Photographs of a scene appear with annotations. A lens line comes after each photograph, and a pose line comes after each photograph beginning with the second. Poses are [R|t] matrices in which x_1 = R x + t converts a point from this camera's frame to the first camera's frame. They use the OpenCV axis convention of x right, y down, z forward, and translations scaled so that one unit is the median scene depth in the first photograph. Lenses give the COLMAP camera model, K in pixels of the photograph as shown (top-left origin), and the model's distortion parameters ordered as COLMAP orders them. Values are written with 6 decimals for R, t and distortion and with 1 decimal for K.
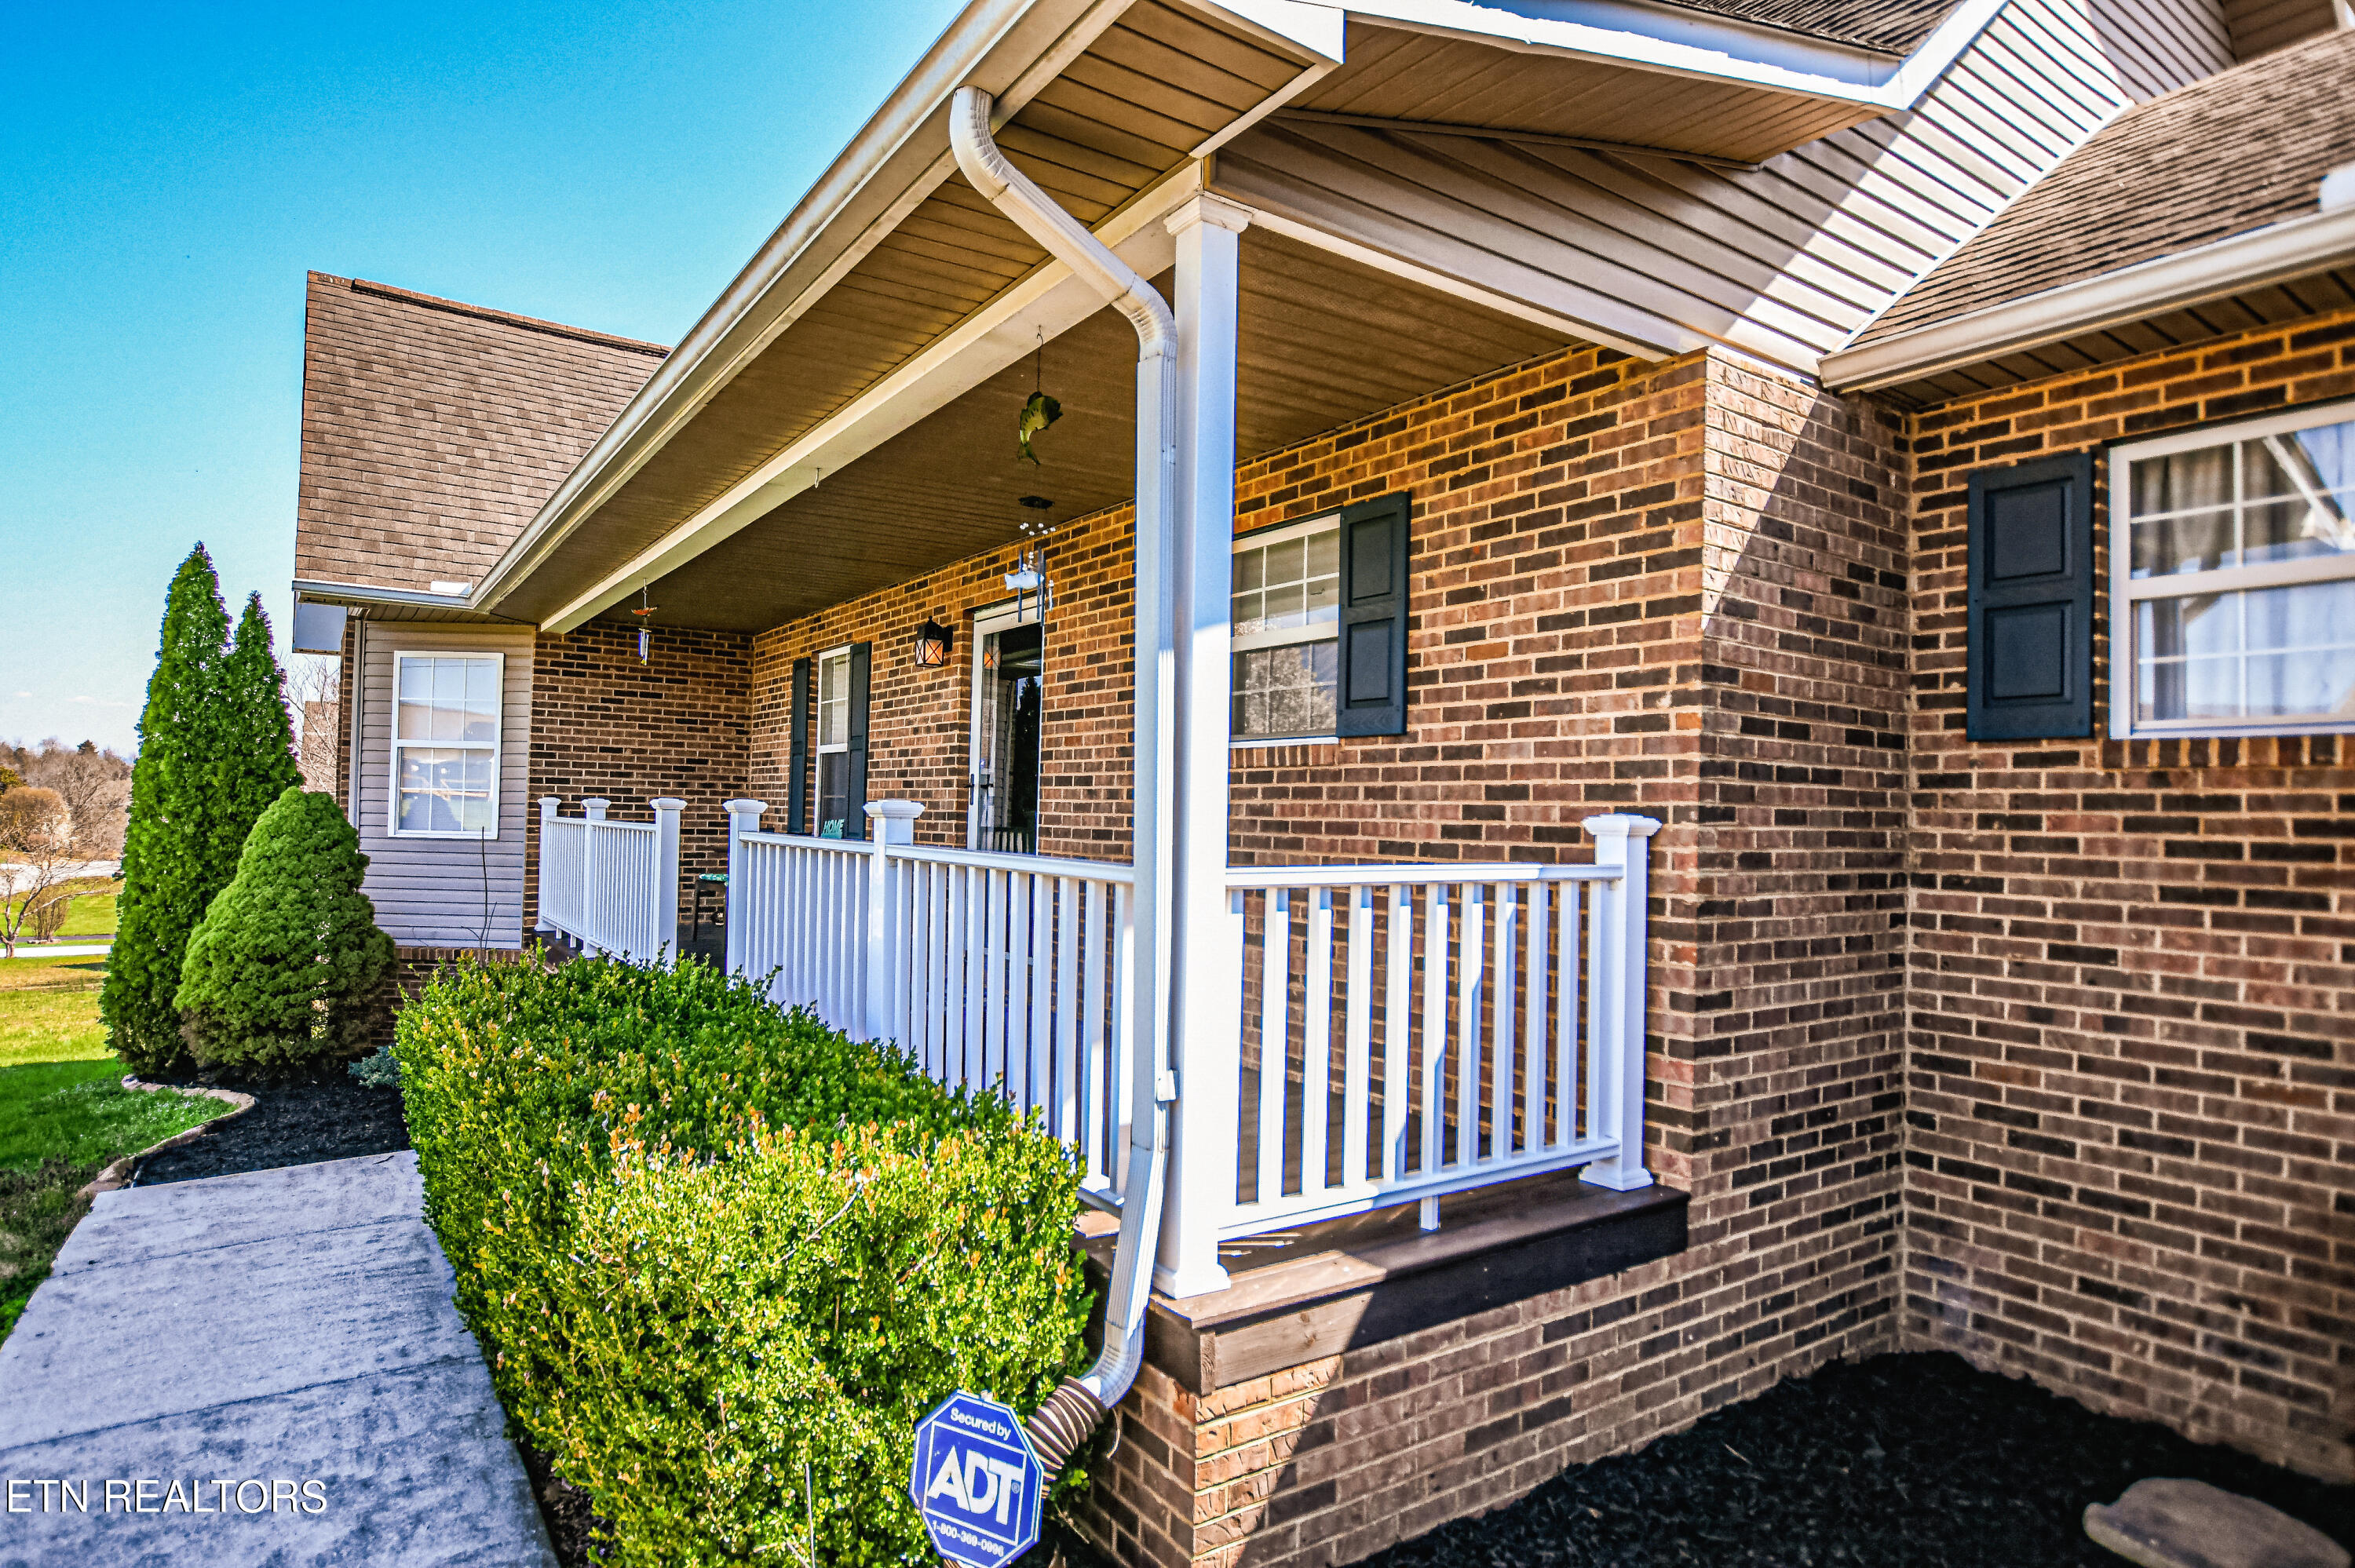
lens RADIAL K [[1287.6, 0, 1179.4], [0, 1287.6, 789.0], [0, 0, 1]] dist [-0.021467, 0.000265]
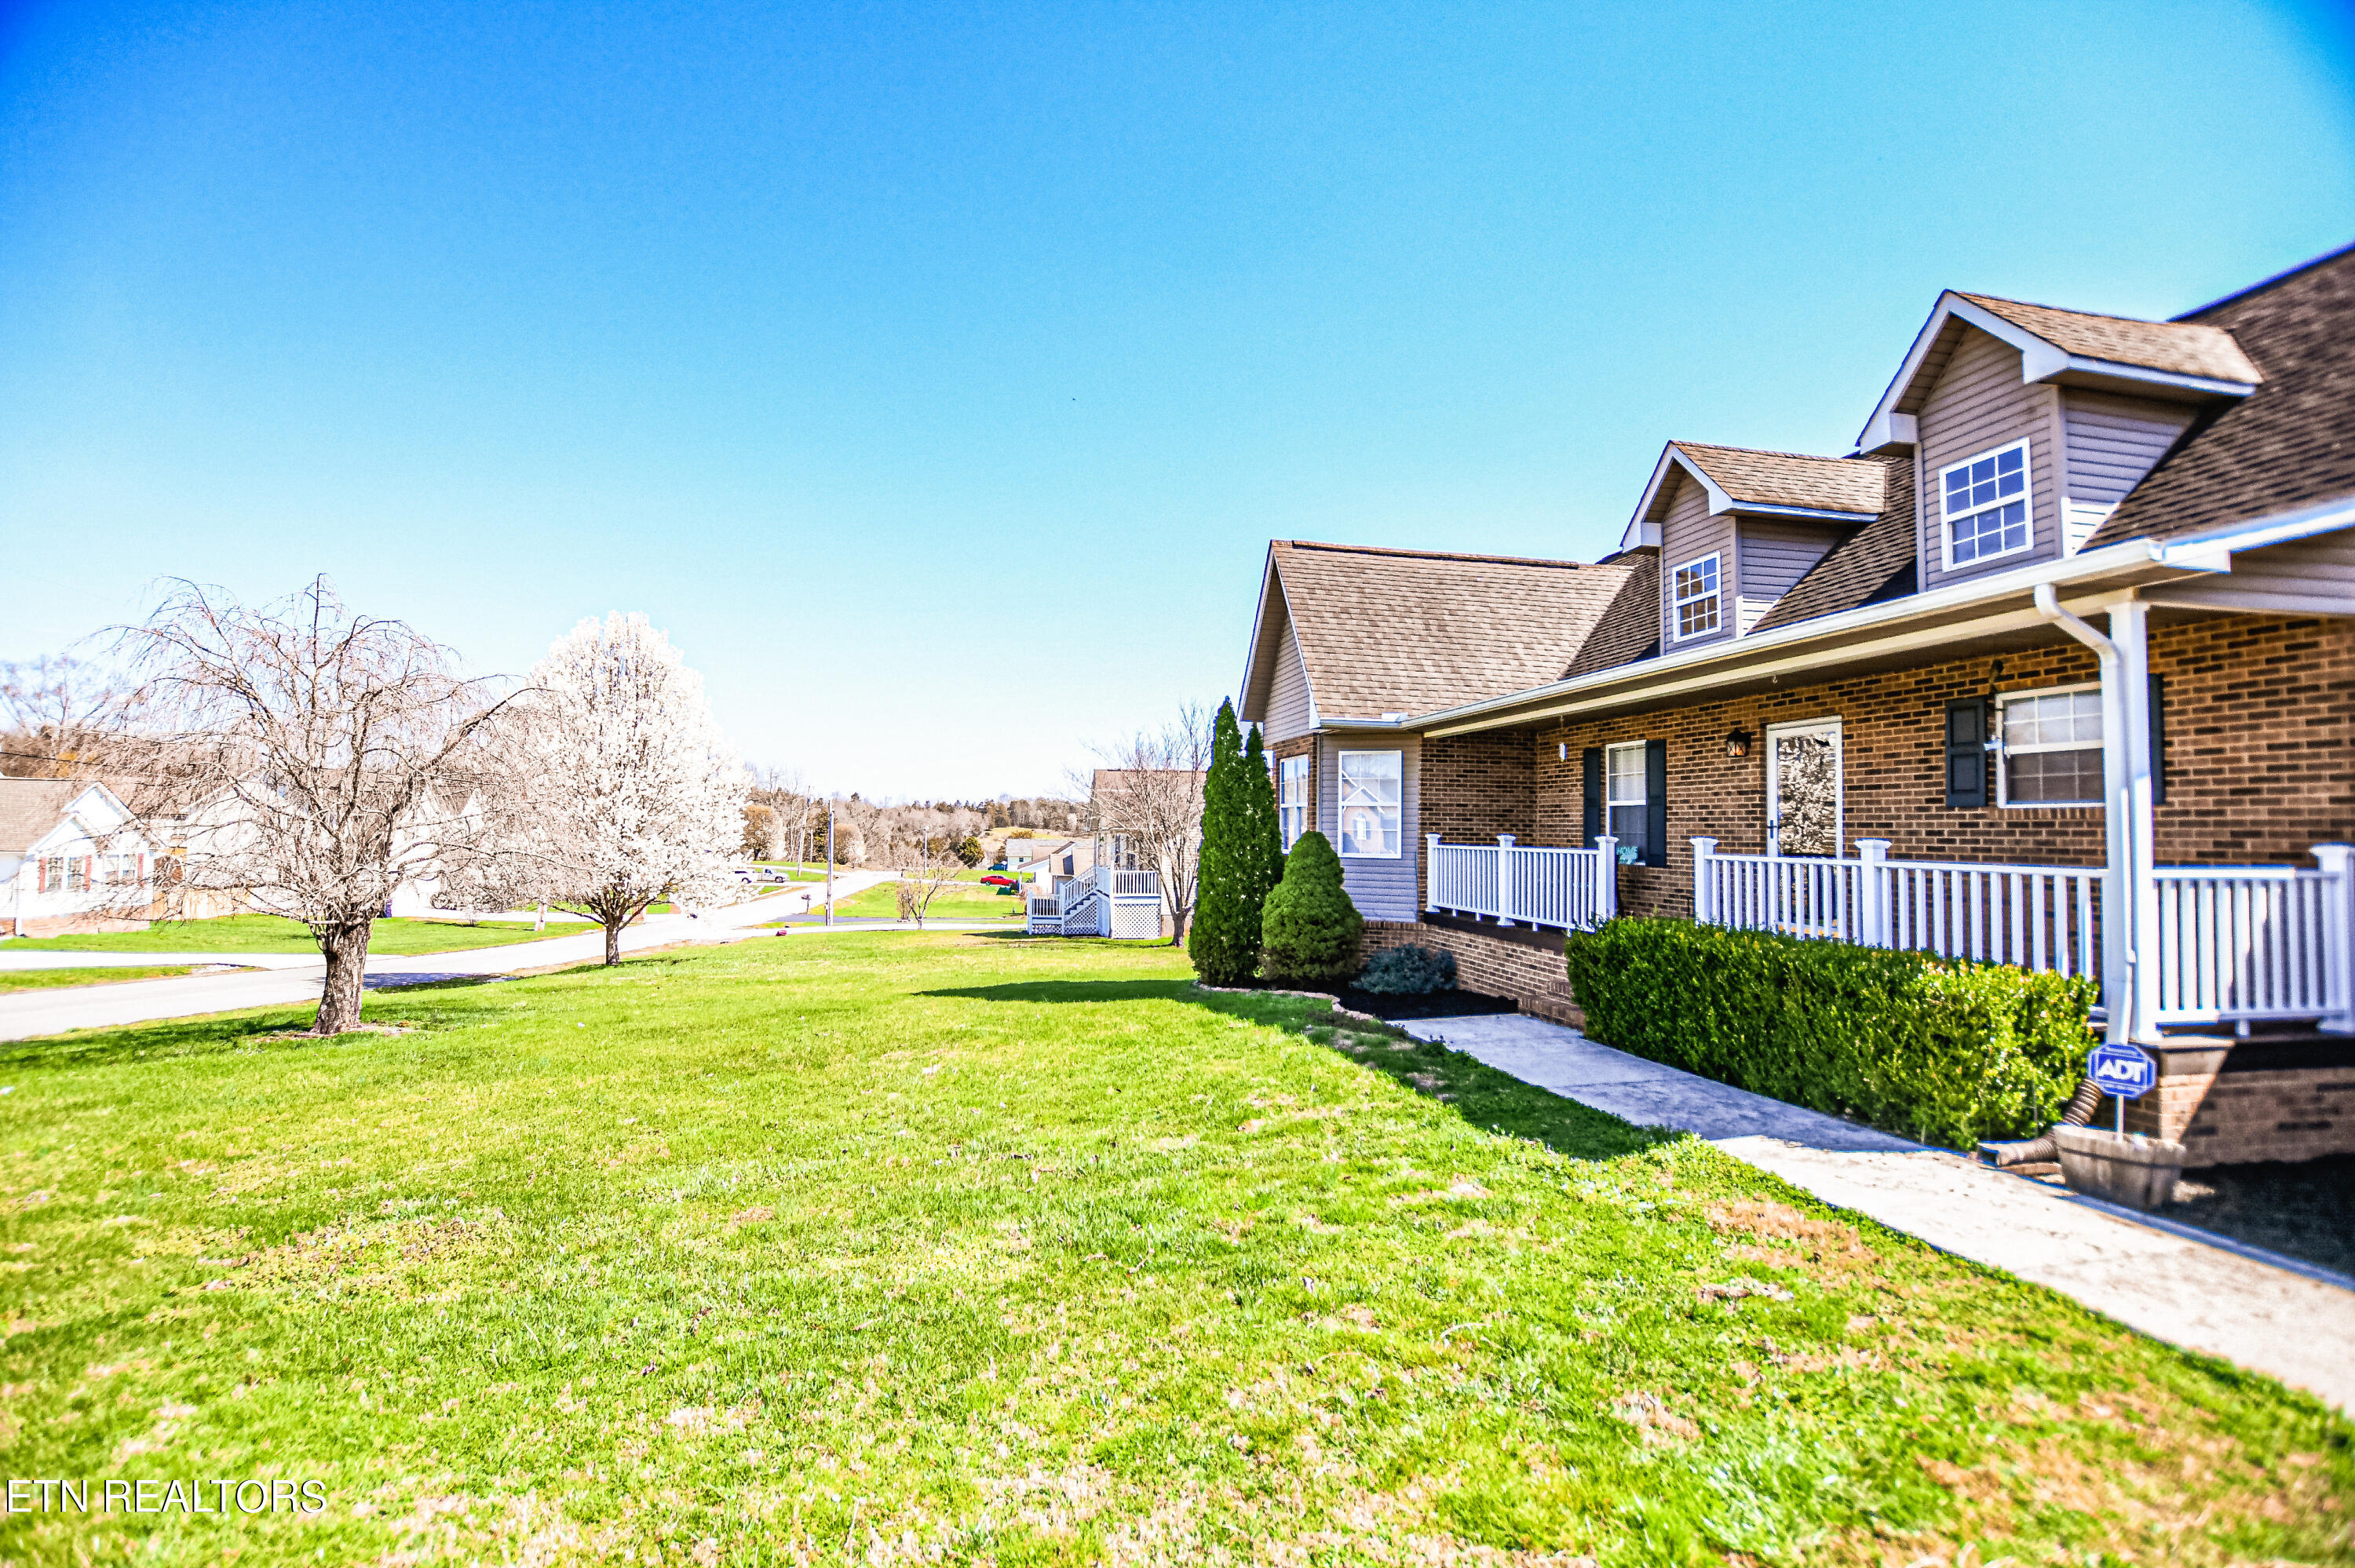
lens RADIAL K [[1062.0, 0, 1174.4], [0, 1062.0, 789.6], [0, 0, 1]] dist [-0.014461, 0.000793]
pose [[0.919203, -0.024957, -0.392993, -0.612841], [0.015155, 0.999492, -0.028027, -0.044524], [0.393493, 0.019806, 0.919114, -1.092341]]
